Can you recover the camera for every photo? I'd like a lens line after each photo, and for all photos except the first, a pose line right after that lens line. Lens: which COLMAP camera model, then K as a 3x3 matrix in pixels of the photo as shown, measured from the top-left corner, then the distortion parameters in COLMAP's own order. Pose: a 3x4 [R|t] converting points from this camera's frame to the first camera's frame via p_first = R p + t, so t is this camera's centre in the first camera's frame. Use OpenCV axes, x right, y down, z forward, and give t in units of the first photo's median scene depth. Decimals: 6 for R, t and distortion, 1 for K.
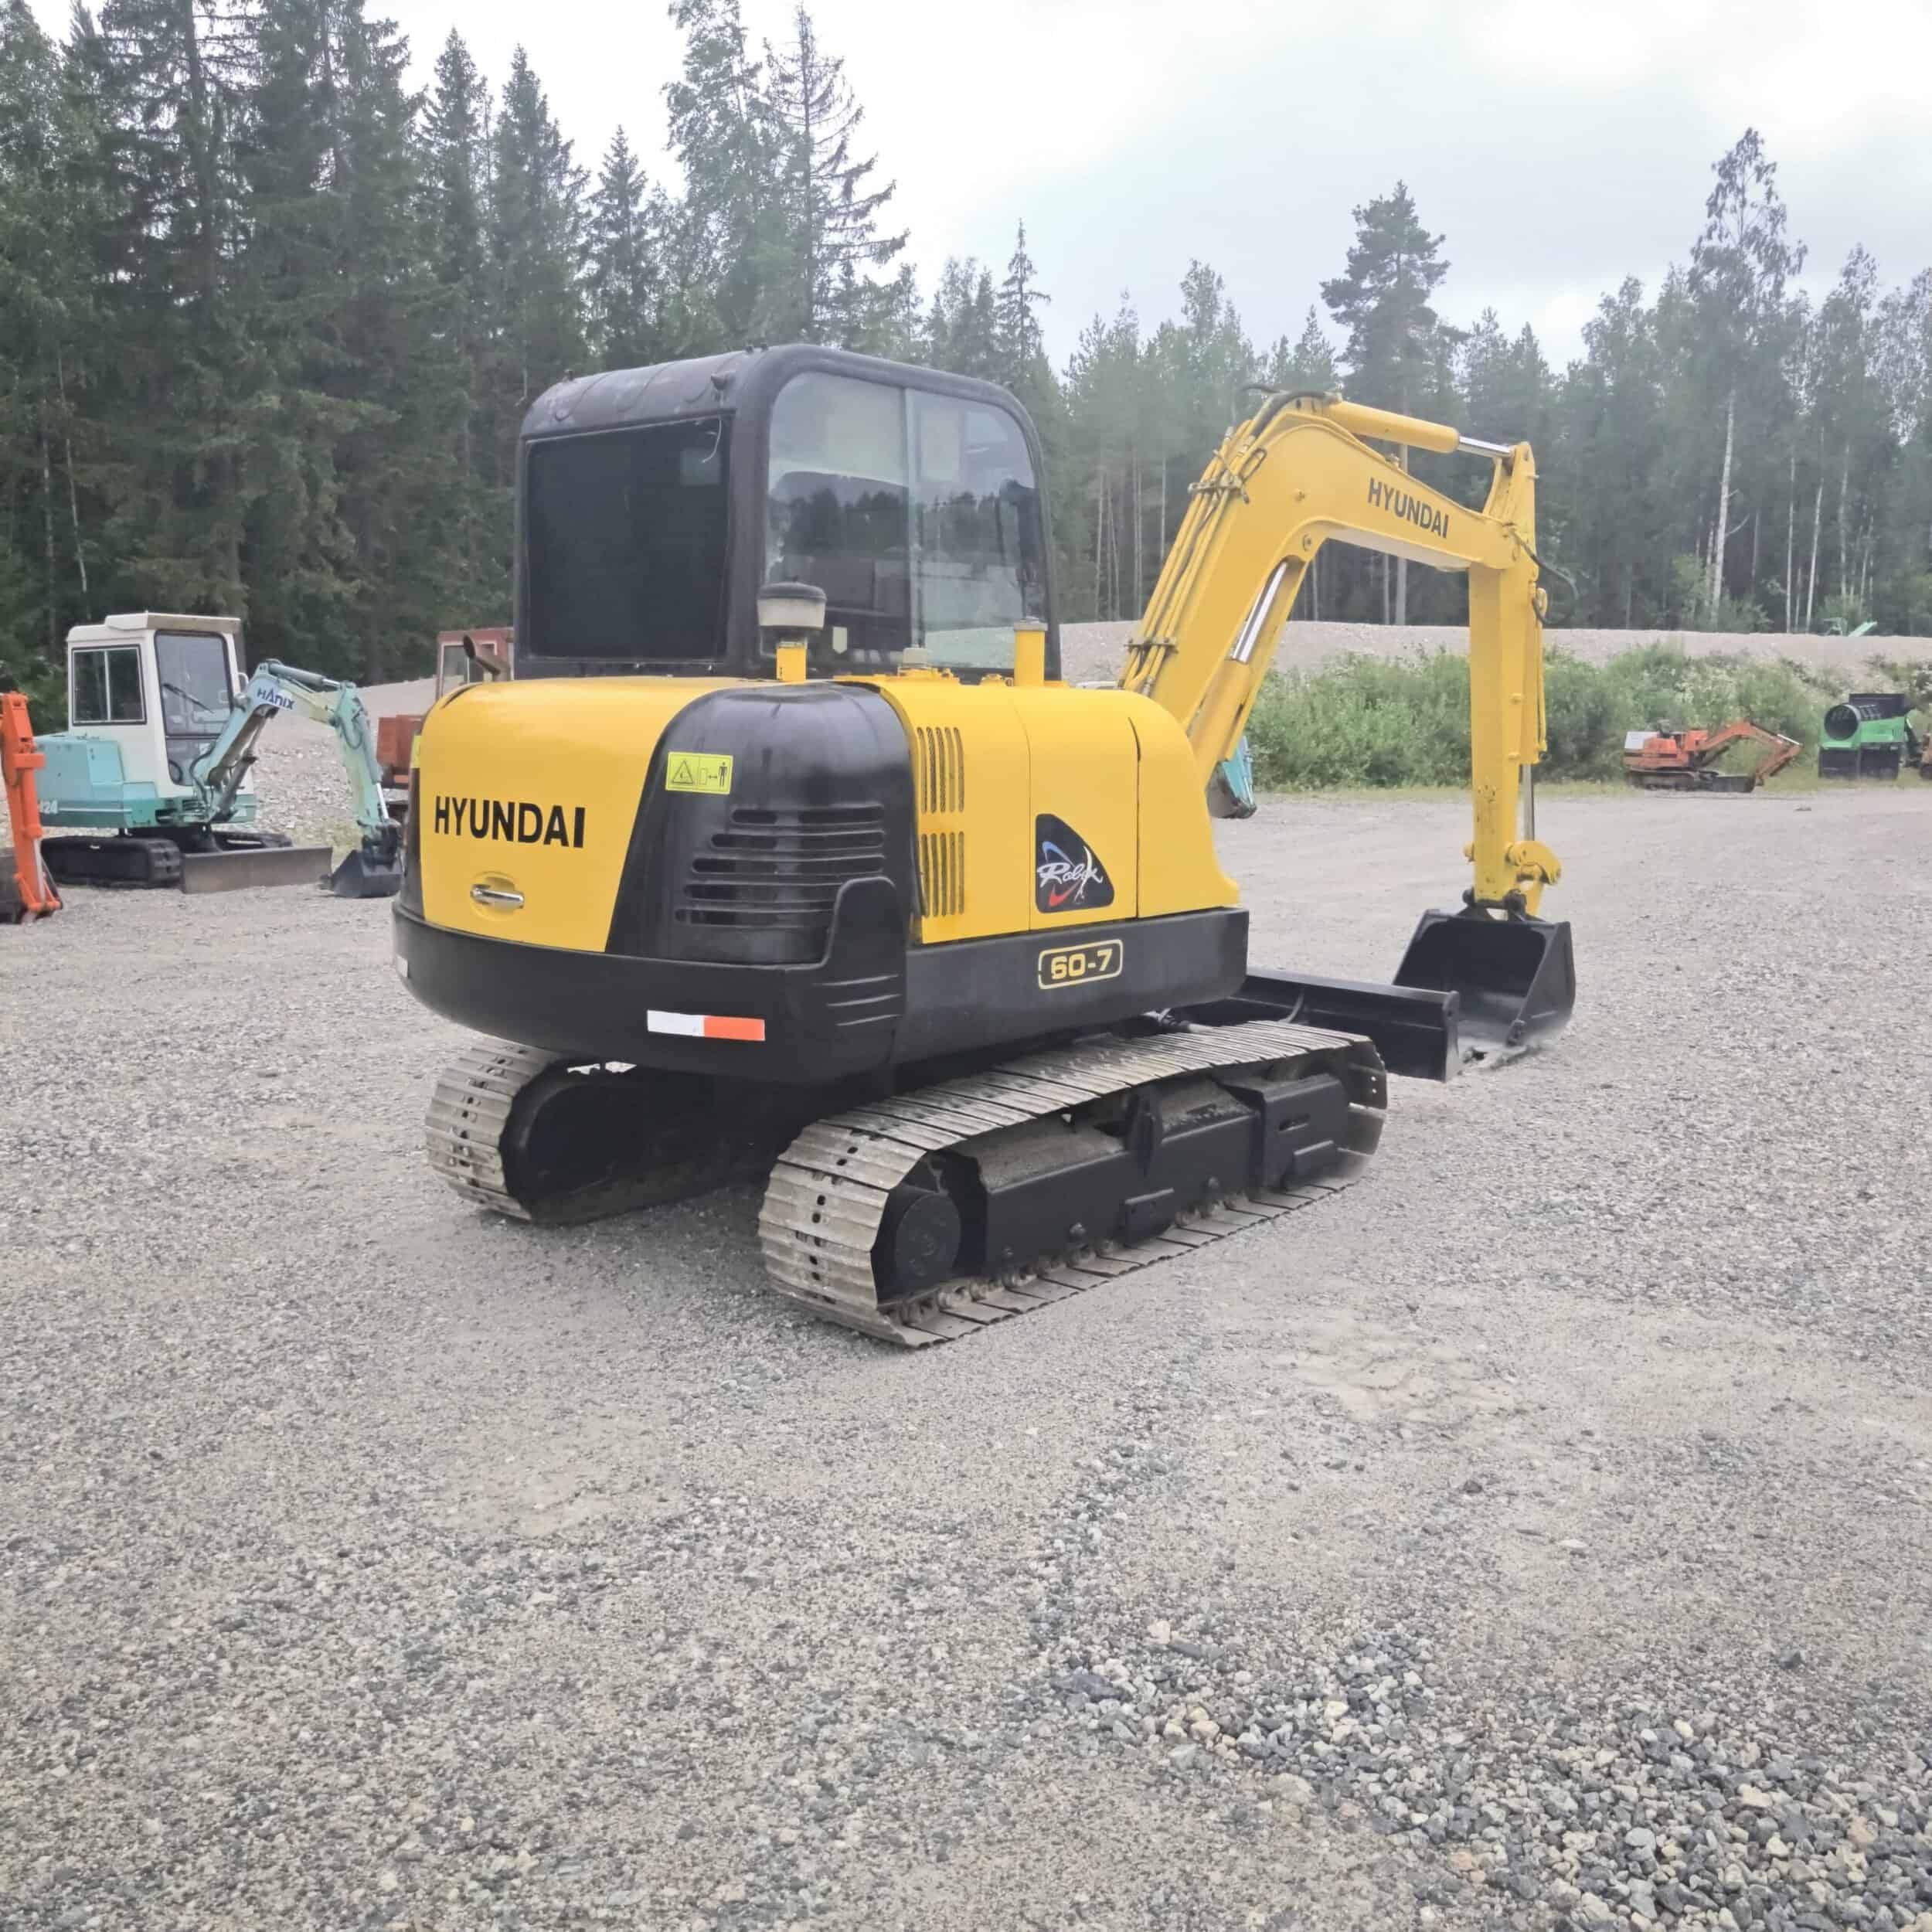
lens RADIAL K [[1783.8, 0, 966.0], [0, 1783.8, 966.0], [0, 0, 1]] dist [0.051824, -0.066007]
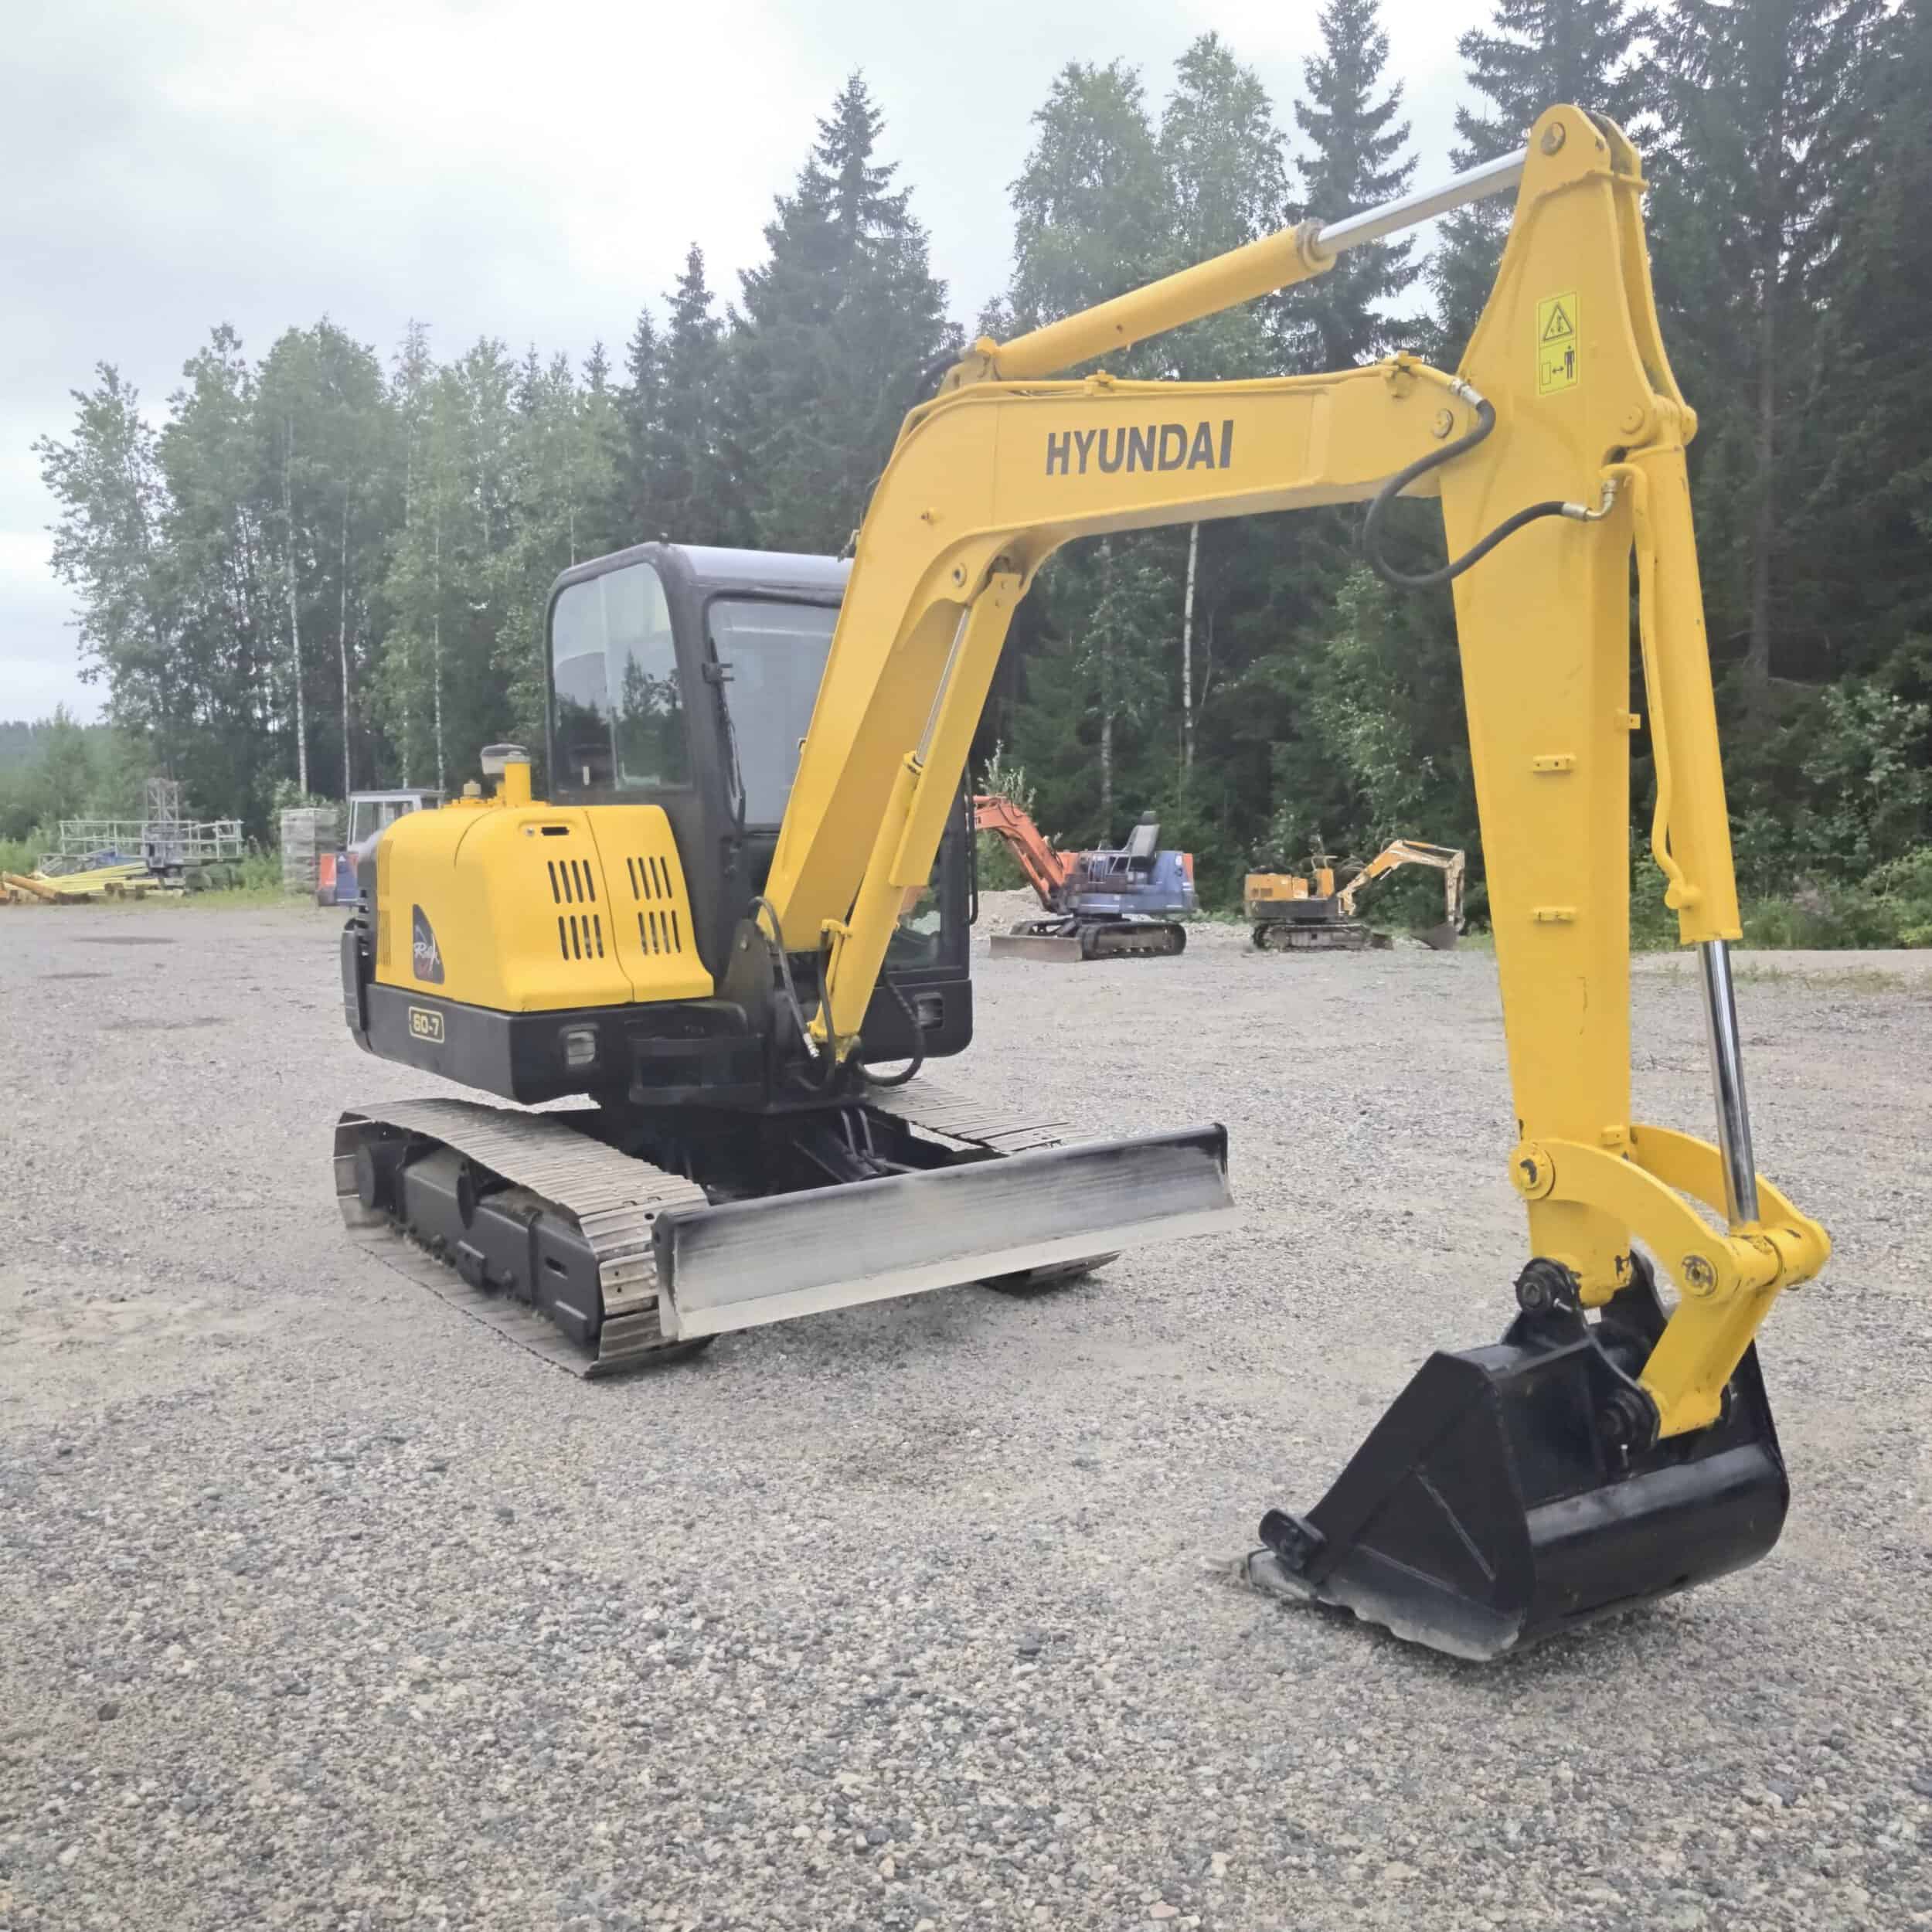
lens RADIAL K [[1783.8, 0, 966.0], [0, 1783.8, 966.0], [0, 0, 1]] dist [0.051824, -0.066007]
pose [[-0.234203, 0.065794, -0.969959, 1.239279], [-0.129991, 0.986629, 0.098312, -0.223122], [0.963458, 0.149111, -0.222518, 1.686502]]
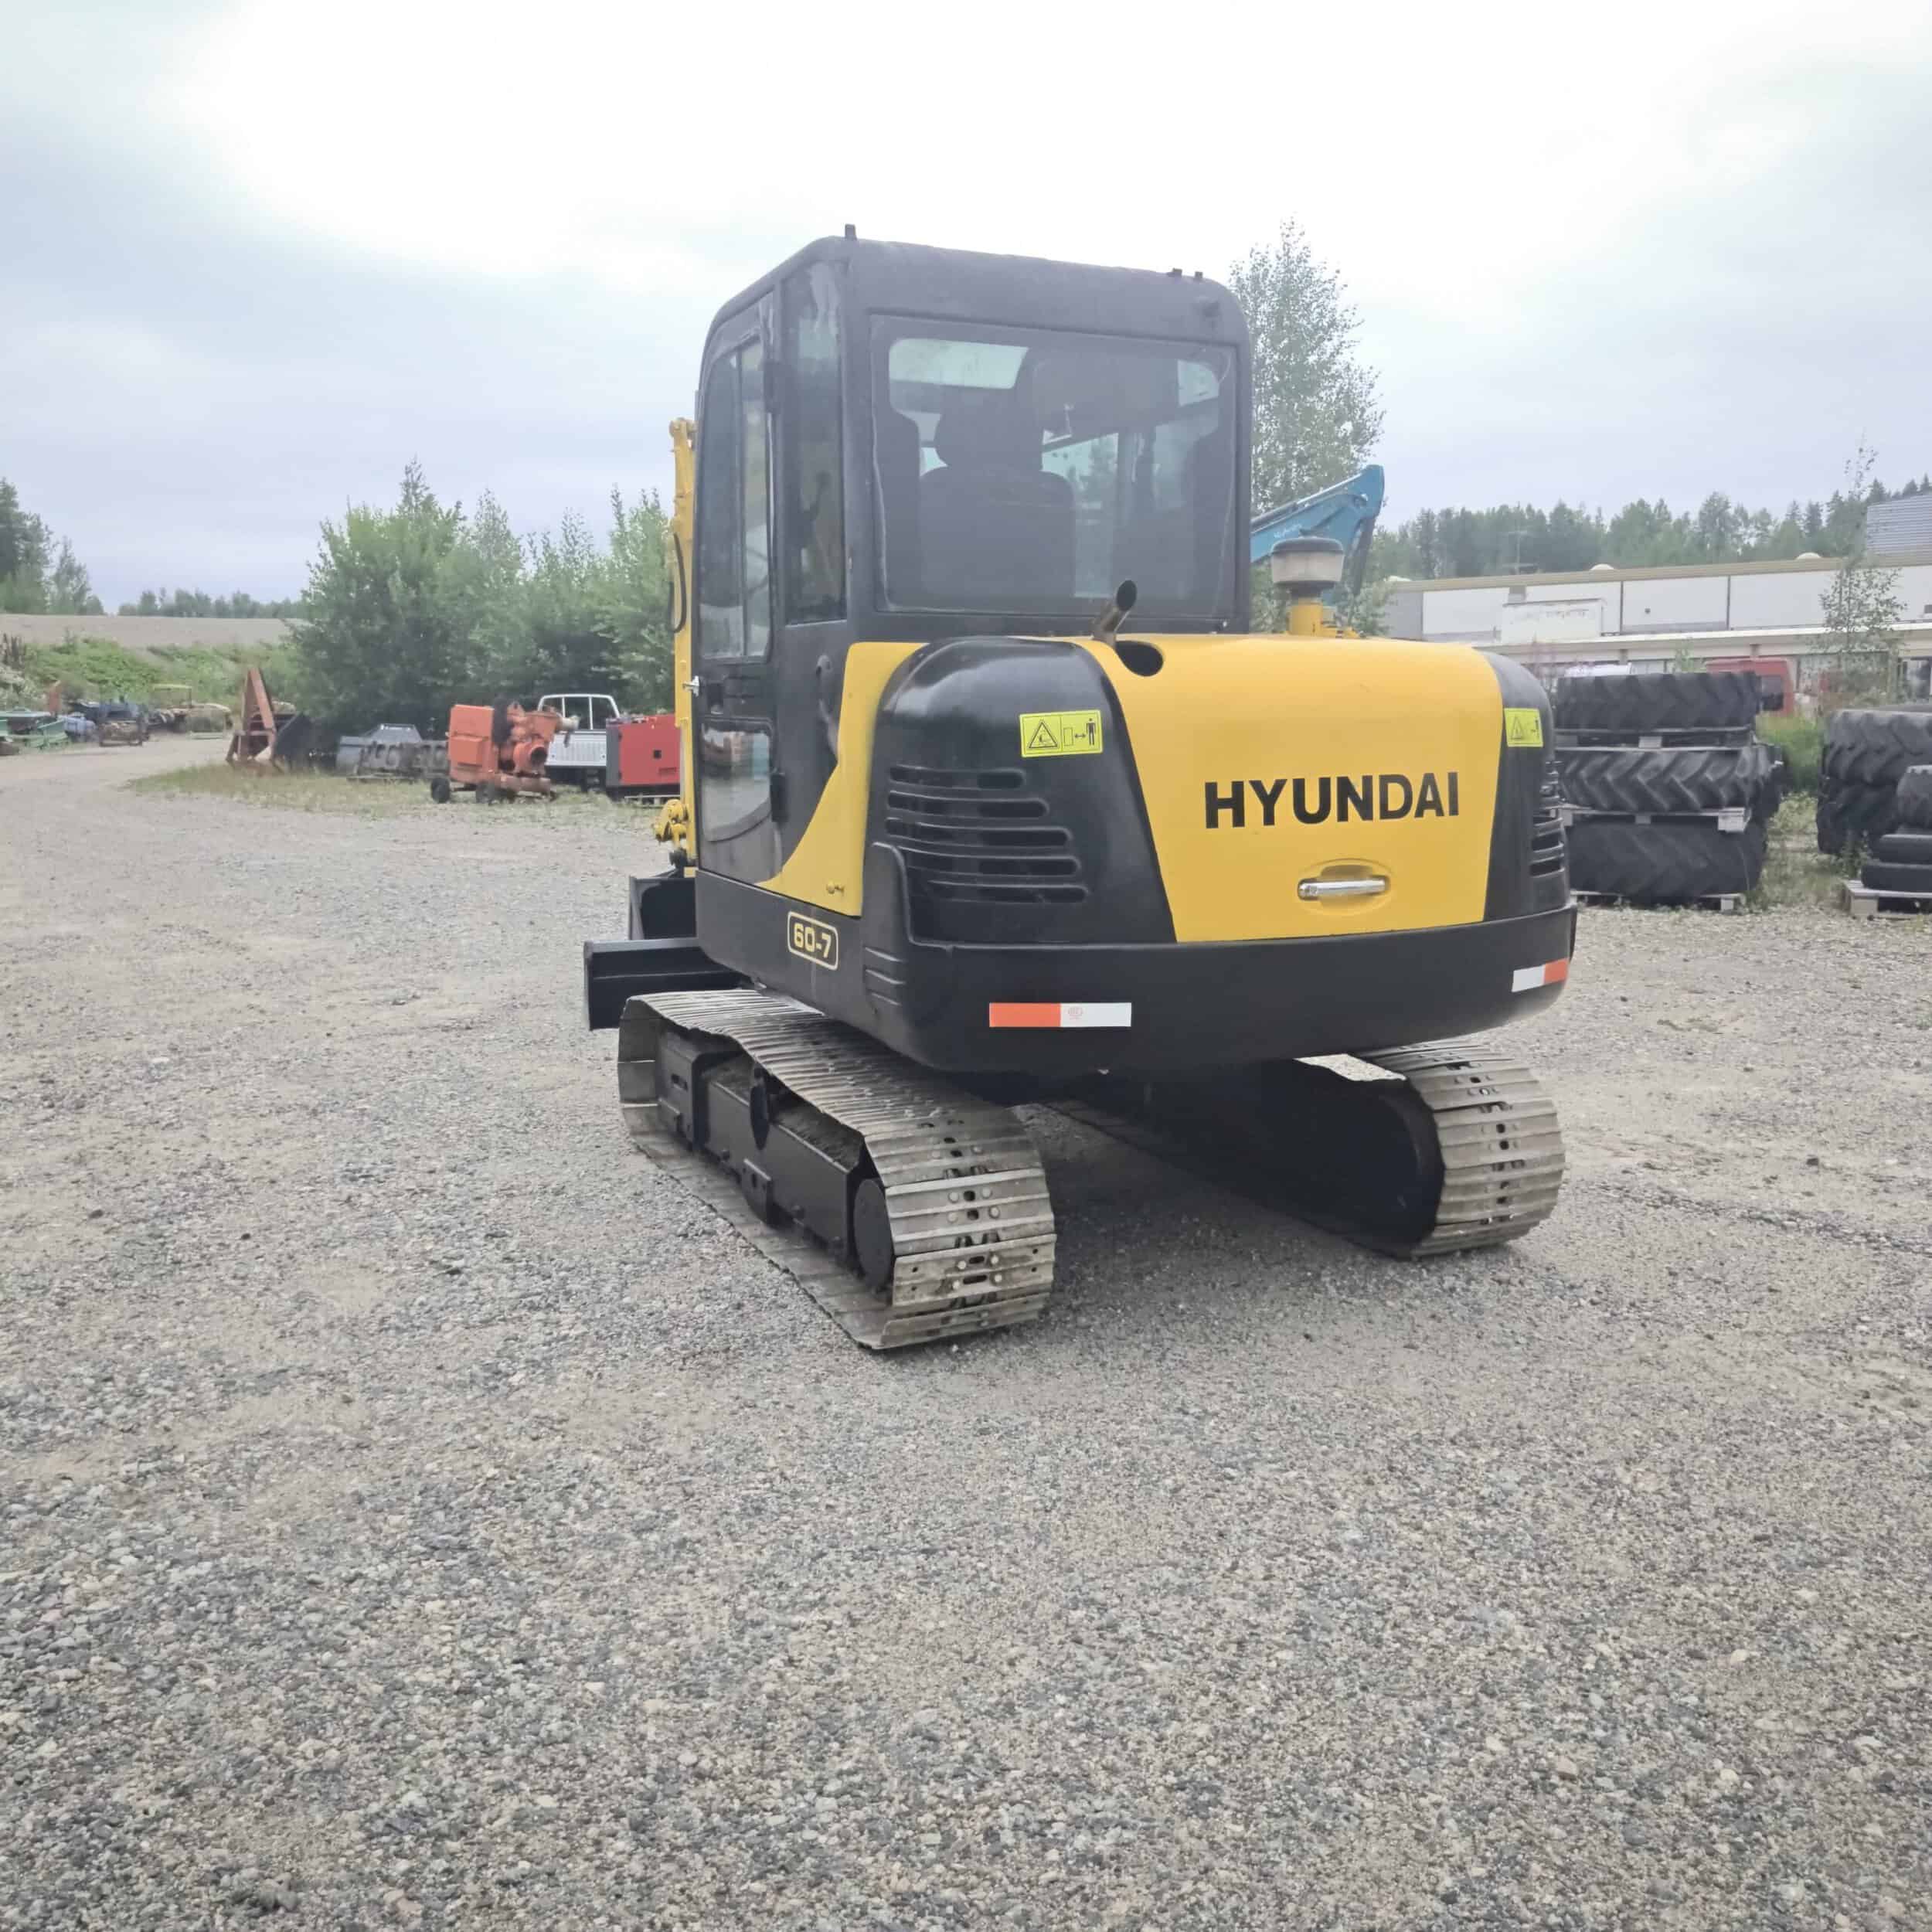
lens RADIAL K [[1783.8, 0, 966.0], [0, 1783.8, 966.0], [0, 0, 1]] dist [0.051824, -0.066007]
pose [[0.413394, -0.160932, 0.896218, -1.051399], [0.148084, 0.983036, 0.108215, -0.114764], [-0.898430, 0.087980, 0.430213, 0.748642]]
